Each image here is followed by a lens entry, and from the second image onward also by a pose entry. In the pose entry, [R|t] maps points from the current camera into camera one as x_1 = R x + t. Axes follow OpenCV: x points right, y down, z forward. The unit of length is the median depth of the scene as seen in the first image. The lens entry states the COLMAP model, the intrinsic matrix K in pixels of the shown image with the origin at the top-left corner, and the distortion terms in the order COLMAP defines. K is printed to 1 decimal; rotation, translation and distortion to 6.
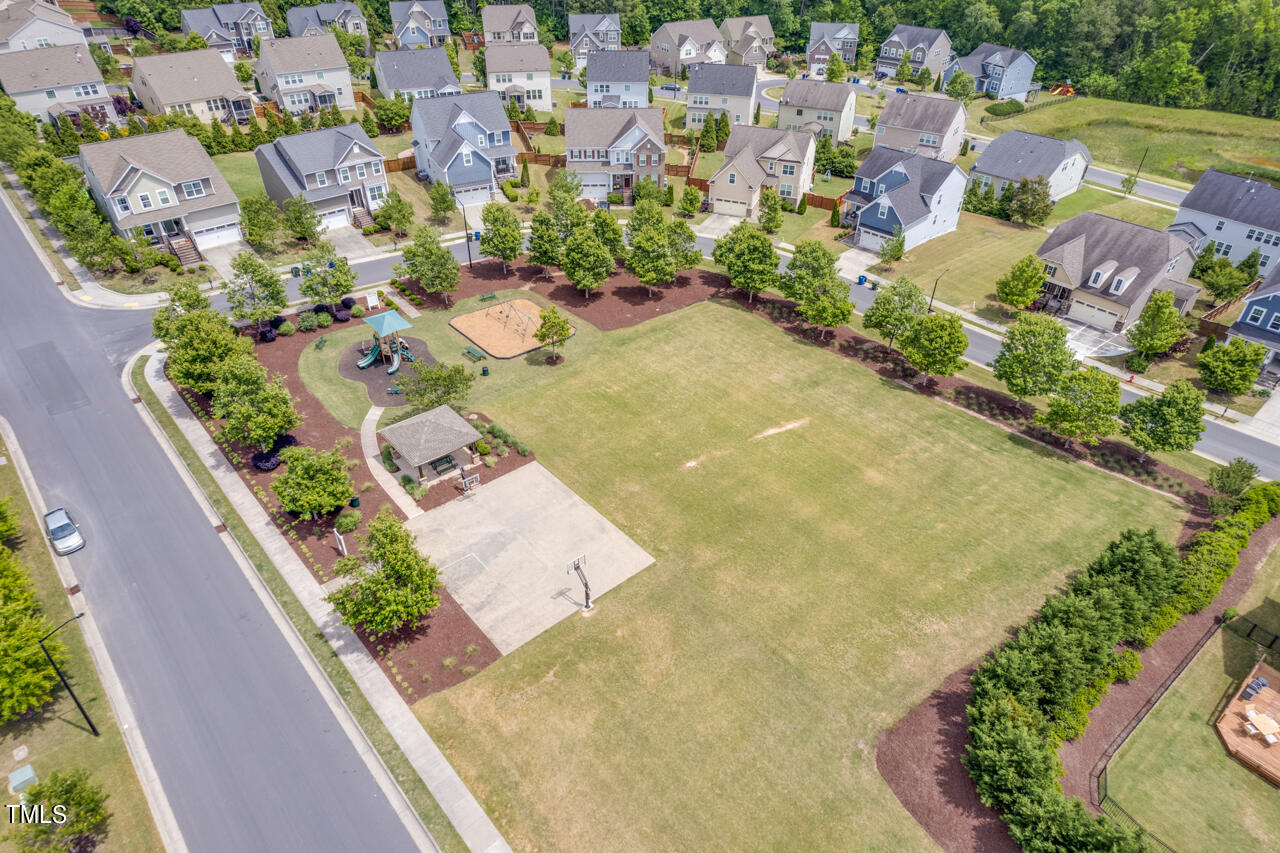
lens RADIAL K [[797.7, 0, 640.0], [0, 797.7, 426.5], [0, 0, 1]] dist [0.087293, -0.060864]
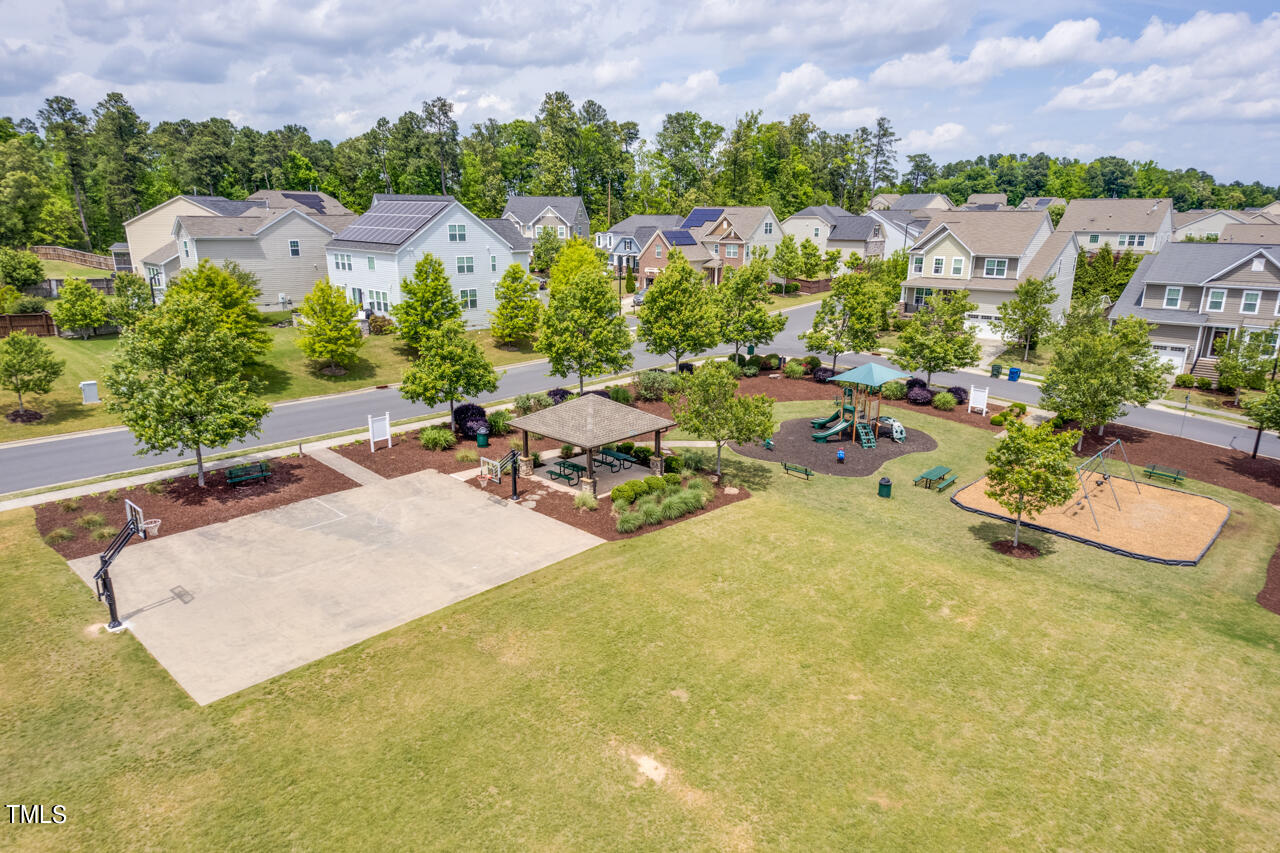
lens RADIAL K [[797.7, 0, 640.0], [0, 797.7, 426.5], [0, 0, 1]] dist [0.087293, -0.060864]
pose [[0.111205, 0.251926, -0.961336, 0.250845], [-0.598658, 0.789108, 0.137541, -0.071479], [0.793248, 0.560216, 0.238571, 0.676030]]
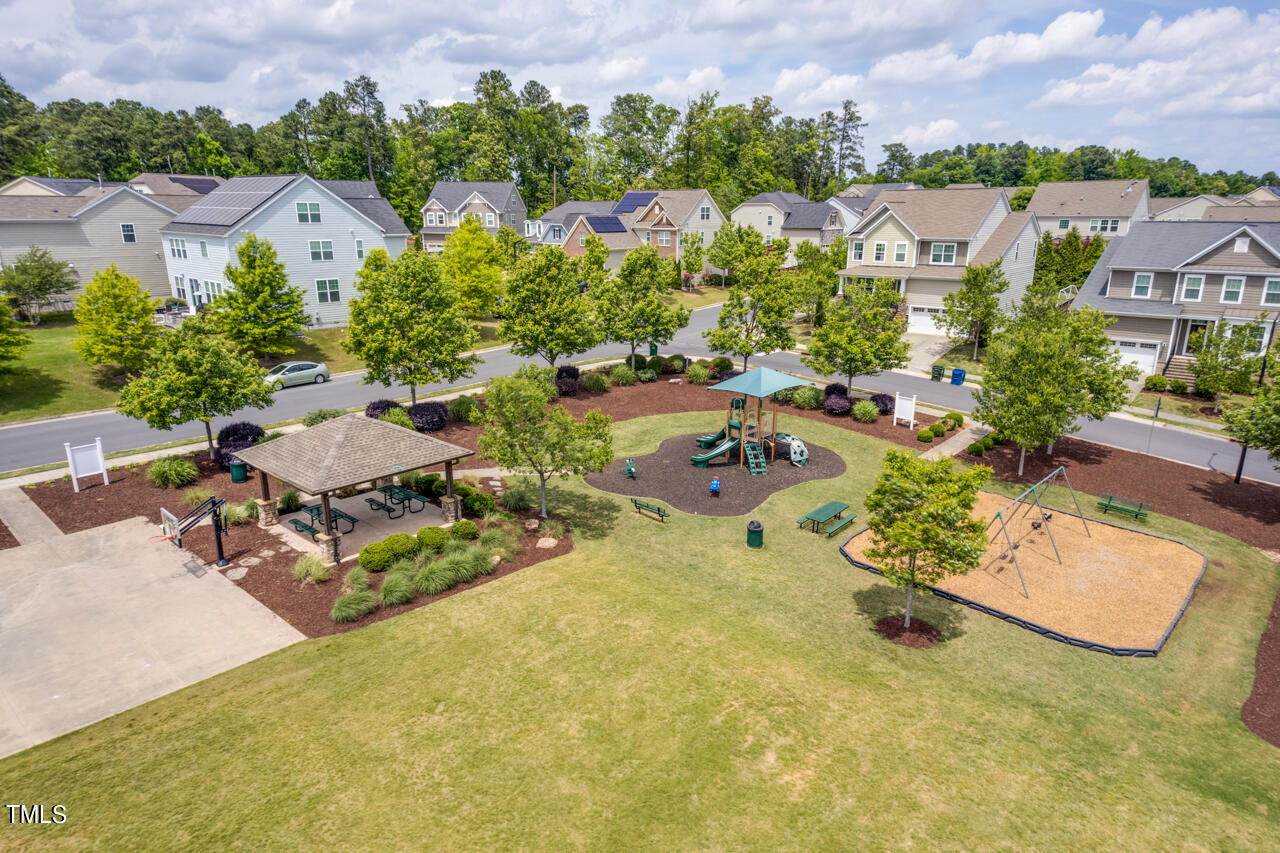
lens RADIAL K [[797.7, 0, 640.0], [0, 797.7, 426.5], [0, 0, 1]] dist [0.087293, -0.060864]
pose [[0.124440, 0.254471, -0.959041, 0.143376], [-0.593622, 0.793586, 0.133545, -0.119697], [0.795064, 0.552690, 0.249814, 0.767753]]
